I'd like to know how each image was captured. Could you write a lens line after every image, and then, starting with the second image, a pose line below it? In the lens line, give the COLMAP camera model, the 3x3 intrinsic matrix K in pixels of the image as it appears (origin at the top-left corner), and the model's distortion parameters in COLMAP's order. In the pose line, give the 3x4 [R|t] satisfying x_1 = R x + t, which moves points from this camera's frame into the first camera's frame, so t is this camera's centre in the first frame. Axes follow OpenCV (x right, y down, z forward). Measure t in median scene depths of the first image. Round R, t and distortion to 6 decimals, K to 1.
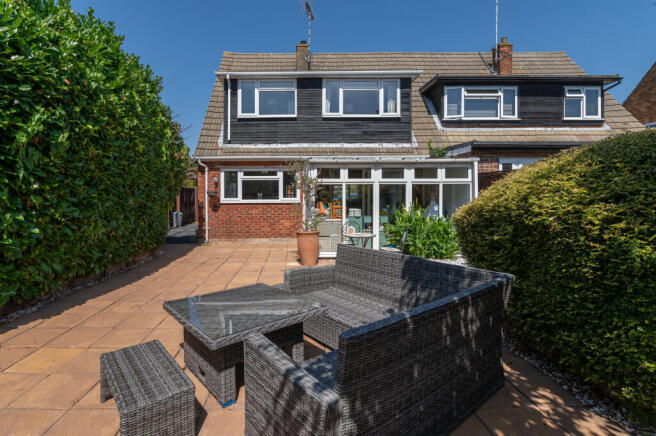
lens RADIAL K [[340.7, 0, 311.8], [0, 340.7, 199.0], [0, 0, 1]] dist [-0.000918, -0.000550]
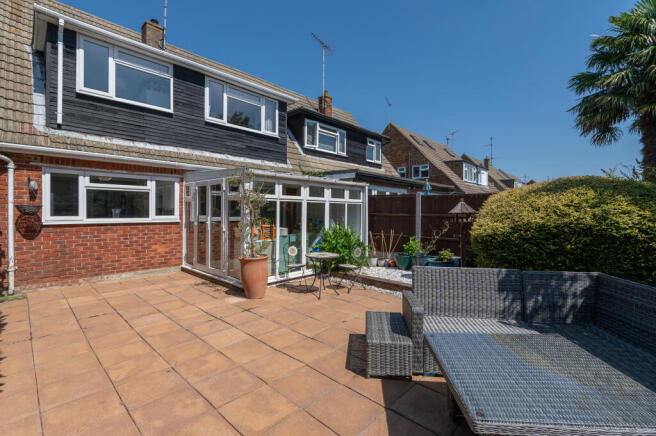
lens RADIAL K [[295.0, 0, 326.7], [0, 295.0, 216.1], [0, 0, 1]] dist [-0.002360, -0.001818]
pose [[0.696779, -0.002576, 0.717281, -0.288375], [0.001305, 0.999996, 0.002323, -0.003362], [-0.717284, -0.000683, 0.696780, 0.270052]]
